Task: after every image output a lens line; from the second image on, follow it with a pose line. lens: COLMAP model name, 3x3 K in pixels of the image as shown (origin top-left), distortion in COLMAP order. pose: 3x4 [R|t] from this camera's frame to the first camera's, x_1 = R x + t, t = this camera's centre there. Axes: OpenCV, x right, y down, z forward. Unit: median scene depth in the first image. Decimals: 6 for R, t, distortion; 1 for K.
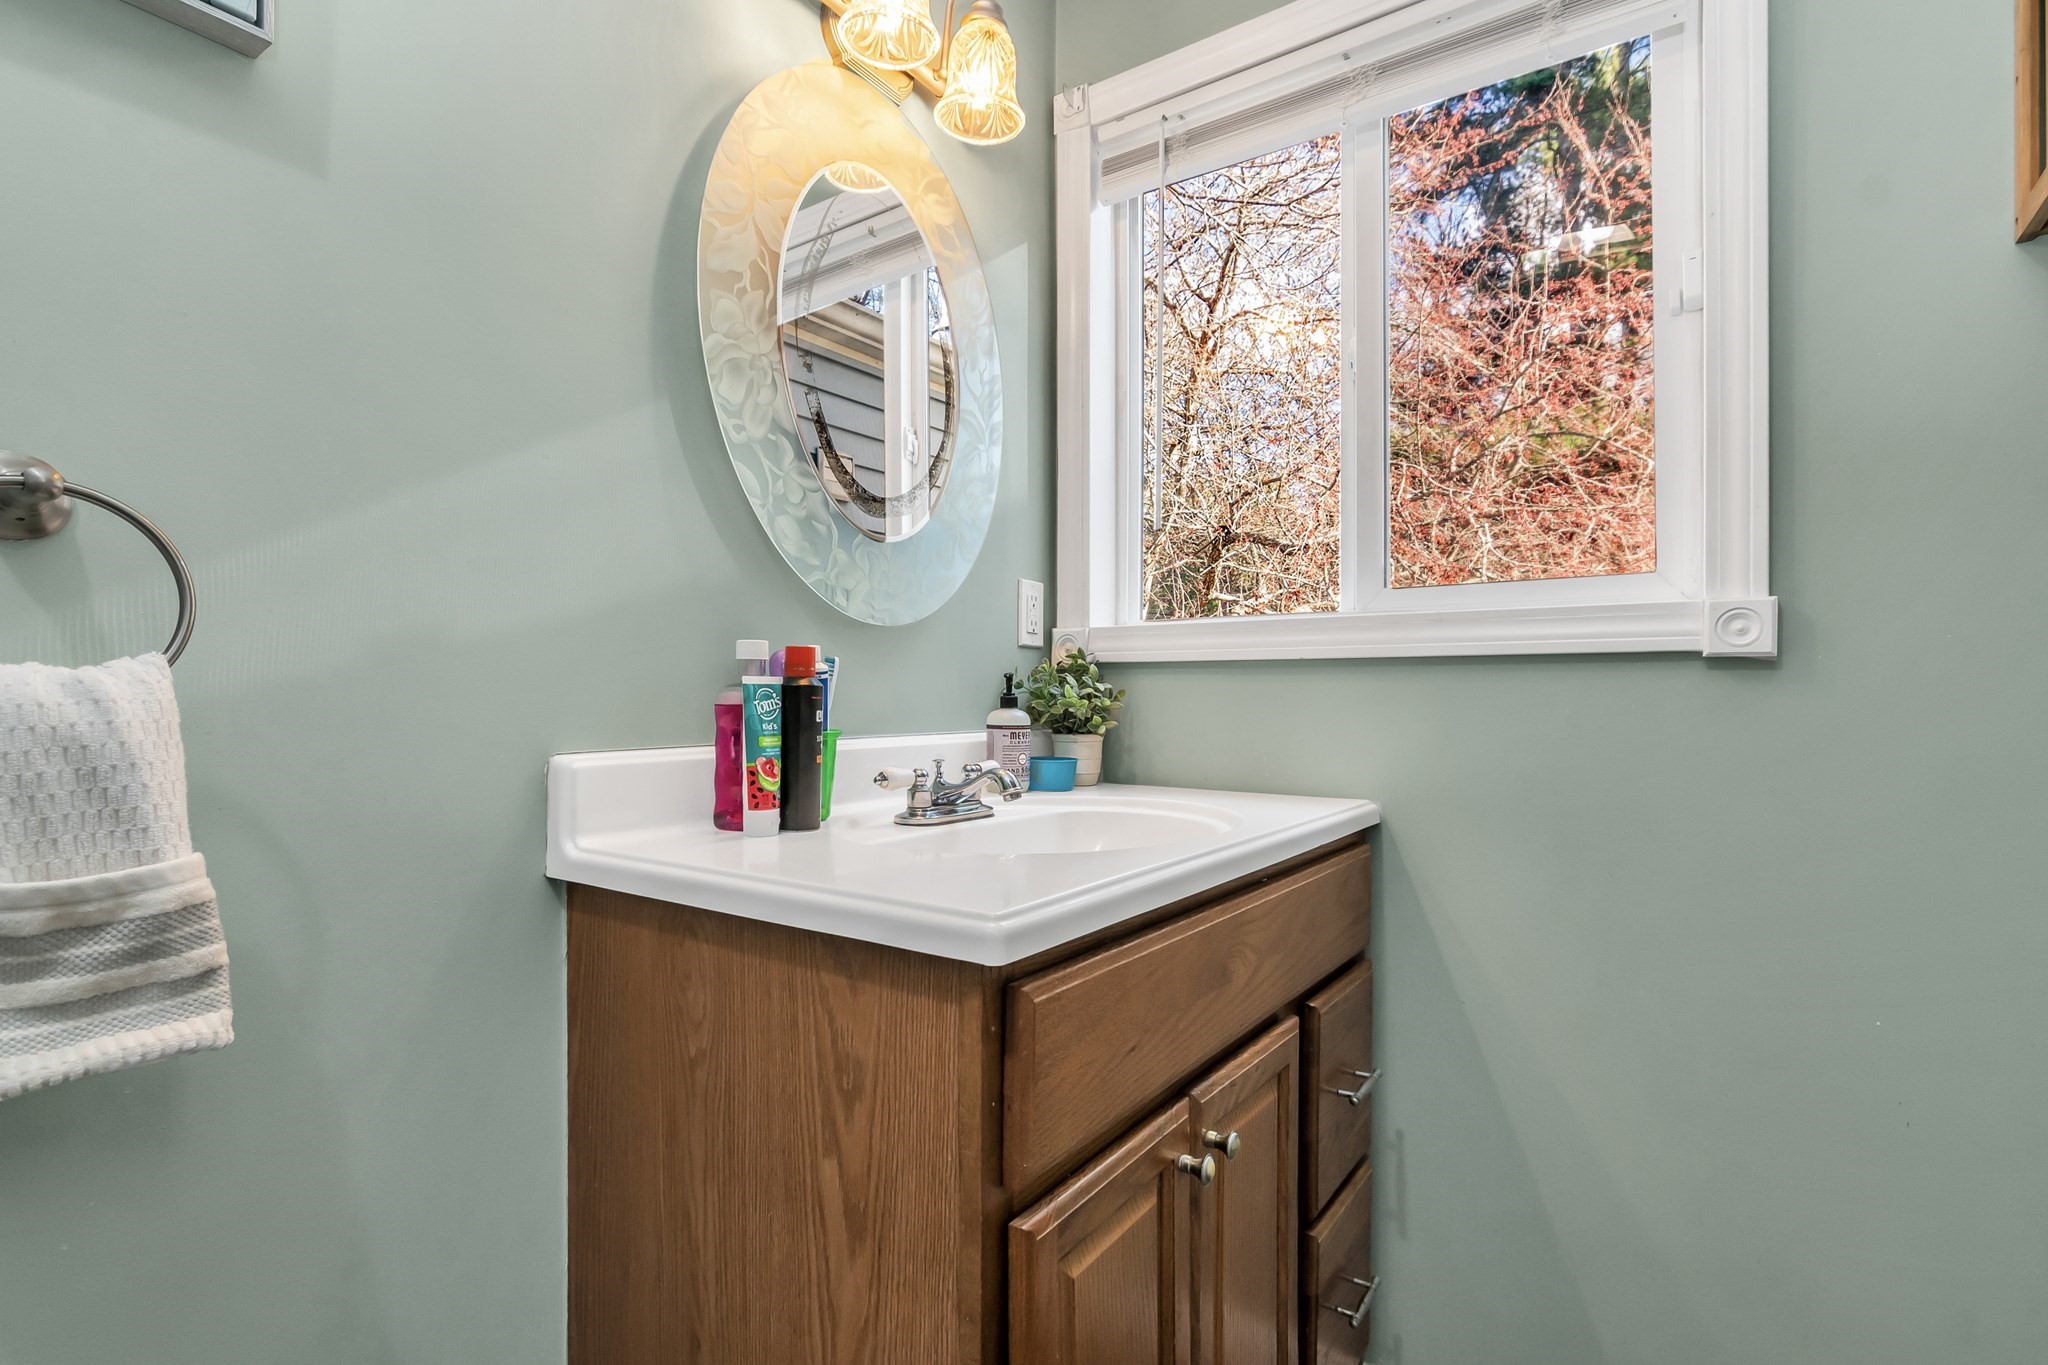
lens RADIAL K [[997.4, 0, 1011.9], [0, 997.4, 681.8], [0, 0, 1]] dist [-0.001810, 0.000720]
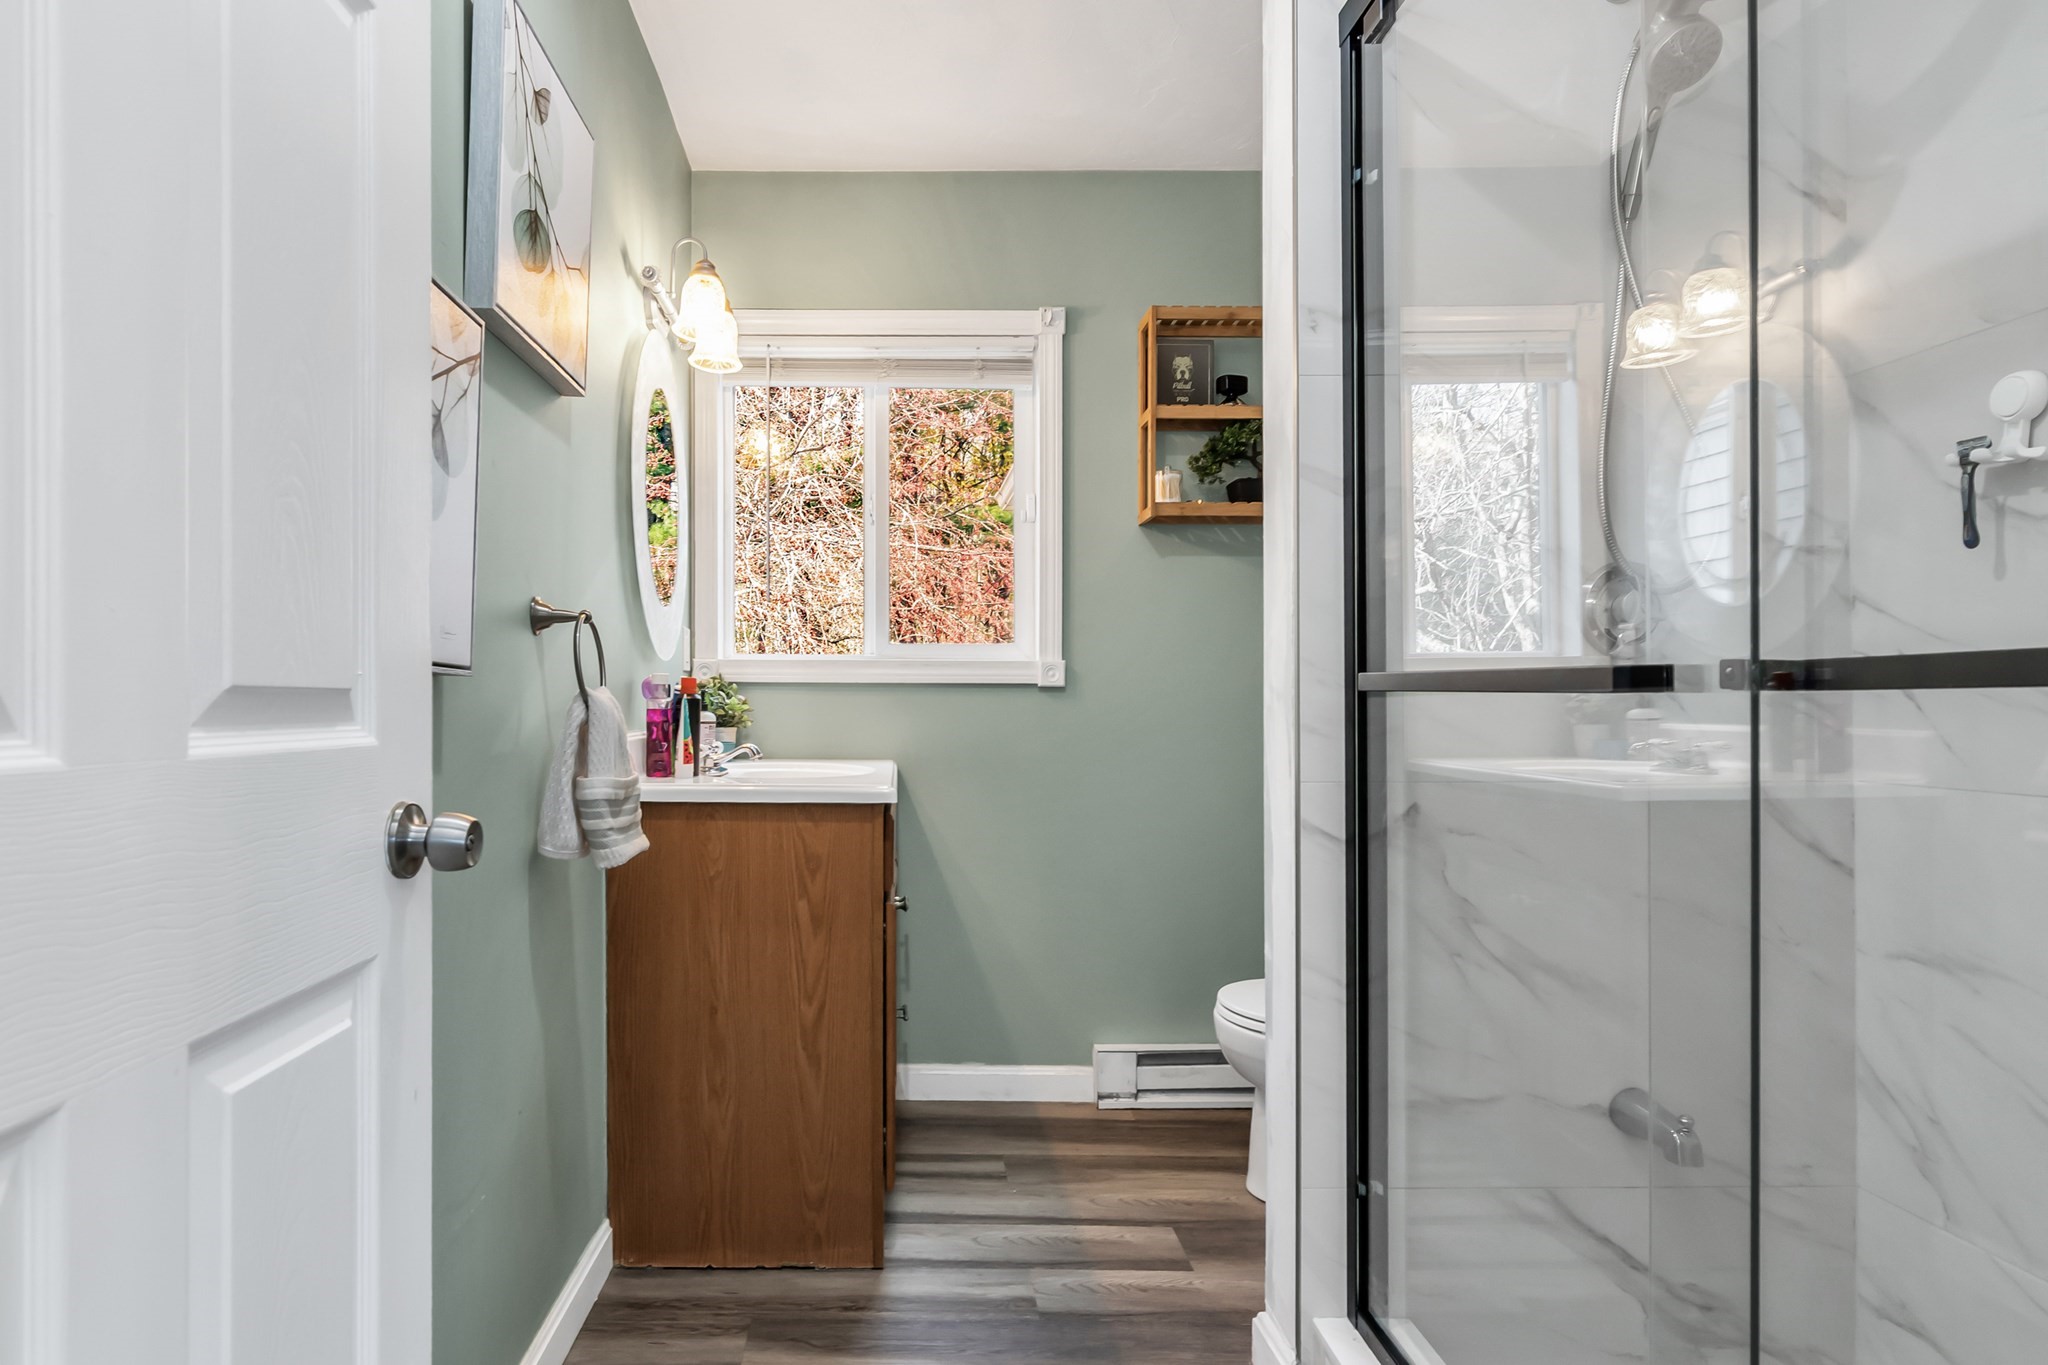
lens RADIAL K [[1017.7, 0, 1002.6], [0, 1017.7, 661.4], [0, 0, 1]] dist [-0.000199, 0.000820]
pose [[0.773076, 0.028142, 0.633689, -1.222120], [-0.012747, 0.999503, -0.028837, -0.023034], [-0.634185, 0.014215, 0.773051, -1.061052]]
